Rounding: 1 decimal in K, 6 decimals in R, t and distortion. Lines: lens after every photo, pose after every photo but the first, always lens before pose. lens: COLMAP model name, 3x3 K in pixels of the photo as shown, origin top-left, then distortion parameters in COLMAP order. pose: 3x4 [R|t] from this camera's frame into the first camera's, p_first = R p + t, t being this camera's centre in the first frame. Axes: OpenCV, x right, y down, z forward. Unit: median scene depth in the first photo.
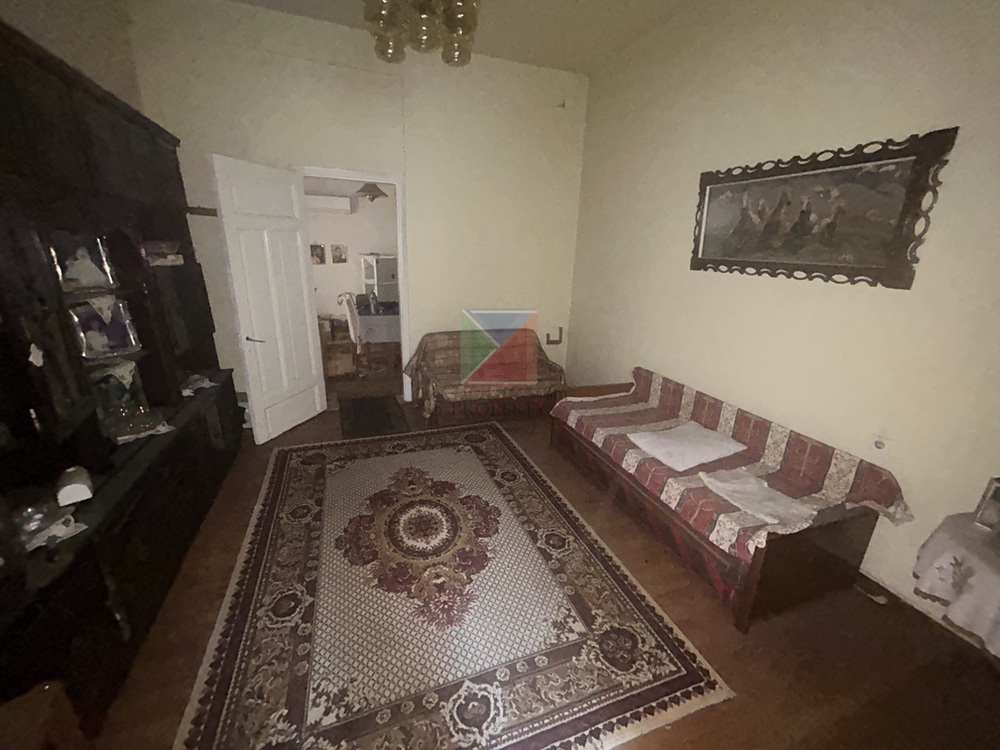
lens RADIAL K [[401.8, 0, 499.4], [0, 401.8, 371.8], [0, 0, 1]] dist [-0.000360, -0.000054]
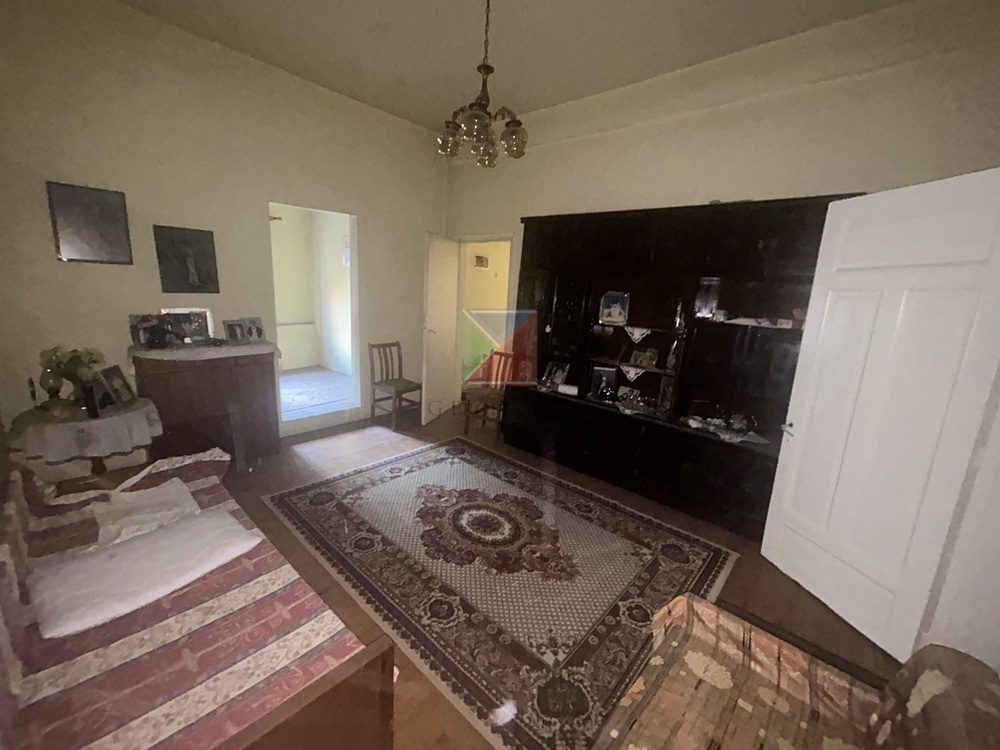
lens RADIAL K [[401.8, 0, 499.4], [0, 401.8, 371.8], [0, 0, 1]] dist [-0.000360, -0.000054]
pose [[-0.879229, 0.013634, -0.476204, 0.314317], [-0.222550, 0.872061, 0.435869, -0.501286], [0.421222, 0.489208, -0.763707, 1.685194]]
